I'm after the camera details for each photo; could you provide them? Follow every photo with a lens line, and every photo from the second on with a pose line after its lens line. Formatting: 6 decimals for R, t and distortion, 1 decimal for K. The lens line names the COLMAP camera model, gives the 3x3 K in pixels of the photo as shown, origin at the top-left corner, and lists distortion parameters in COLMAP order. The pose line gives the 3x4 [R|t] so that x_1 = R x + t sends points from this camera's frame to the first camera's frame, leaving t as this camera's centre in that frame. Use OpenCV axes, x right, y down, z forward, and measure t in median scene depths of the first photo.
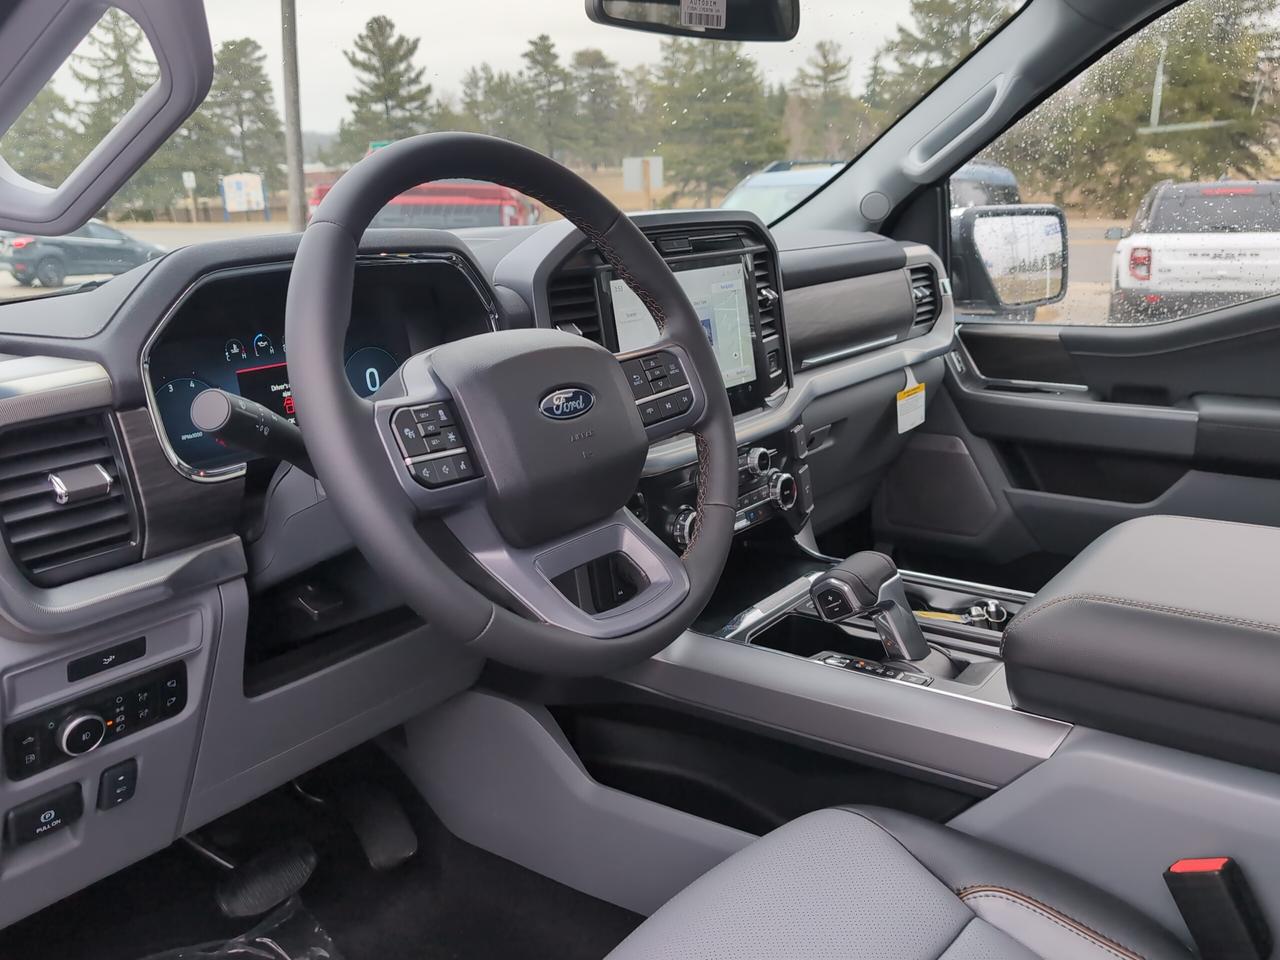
lens RADIAL K [[1089.3, 0, 642.3], [0, 1089.3, 479.5], [0, 0, 1]] dist [0.001162, -0.006485]
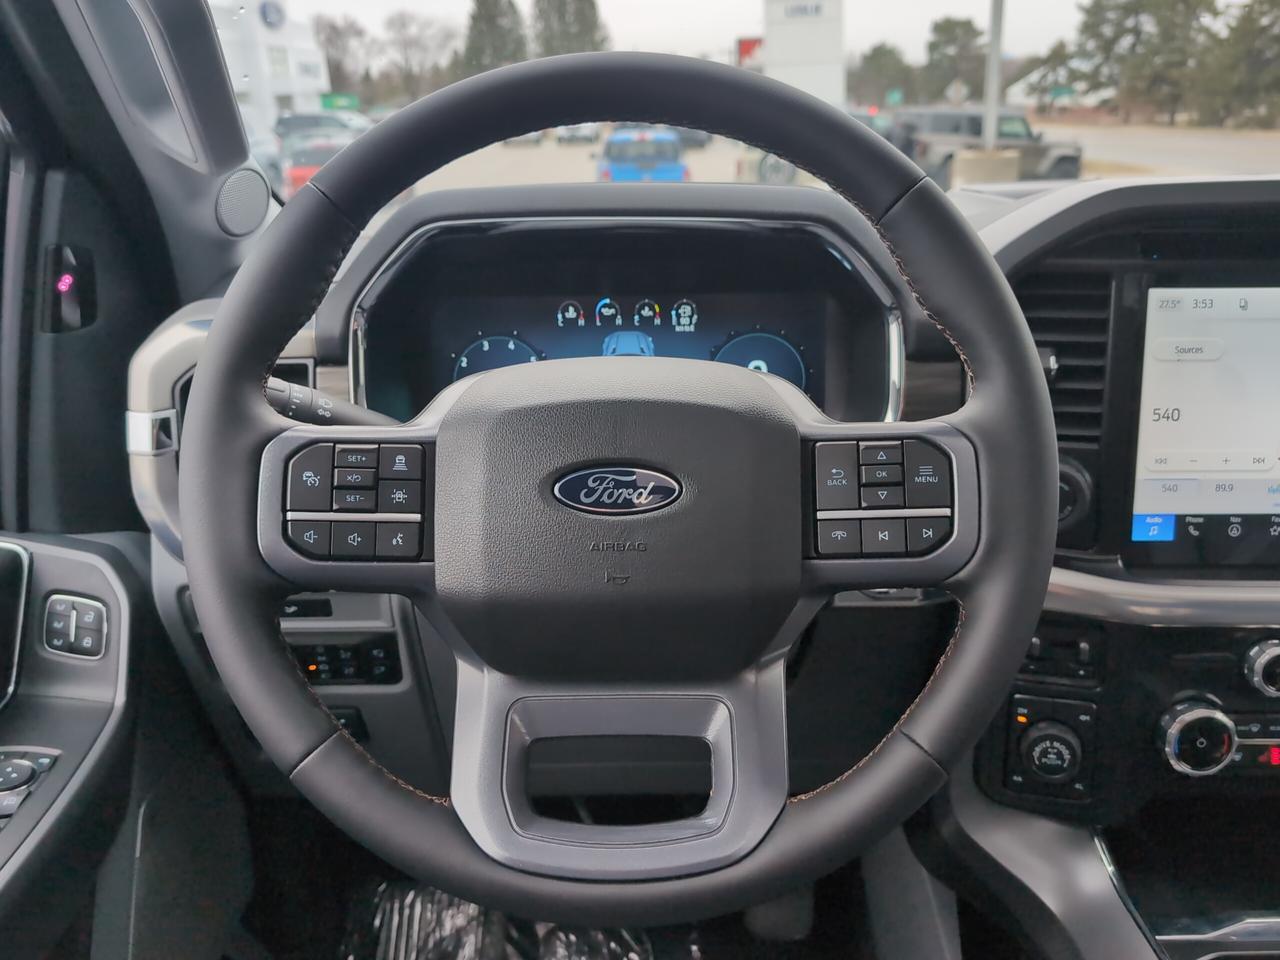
lens RADIAL K [[1089.3, 0, 642.3], [0, 1089.3, 479.5], [0, 0, 1]] dist [0.001162, -0.006485]
pose [[0.601996, 0.272003, -0.750743, 0.178825], [-0.212444, 0.960865, 0.177781, -0.082893], [0.769719, 0.052467, 0.636223, 0.263582]]
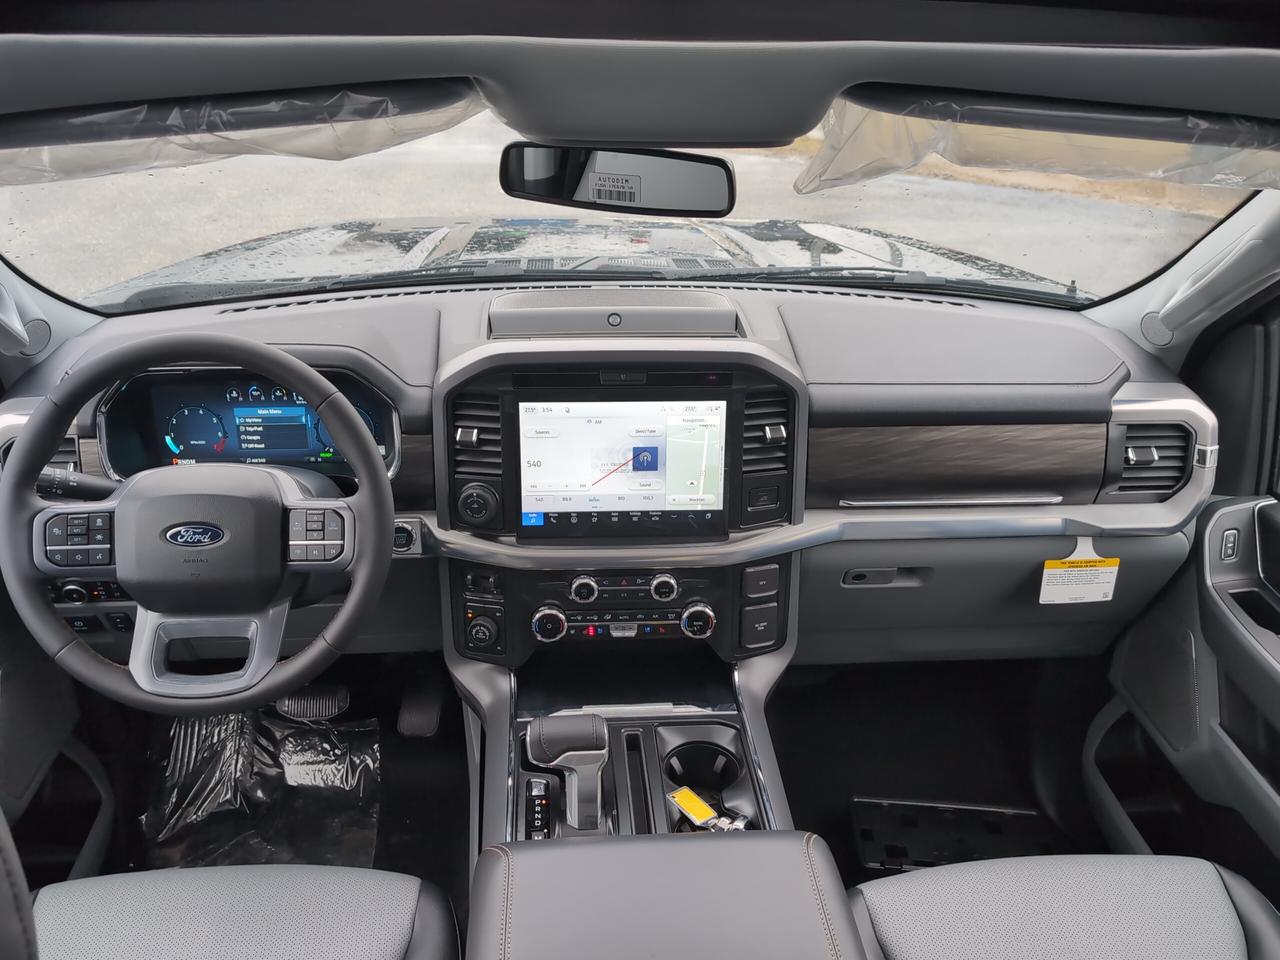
lens RADIAL K [[1077.9, 0, 632.9], [0, 1077.9, 472.8], [0, 0, 1]] dist [0.099283, -0.215277]
pose [[0.655428, 0.366661, -0.660284, 0.541360], [-0.227331, 0.929482, 0.290490, -0.305867], [0.720233, -0.040292, 0.692561, 0.179867]]
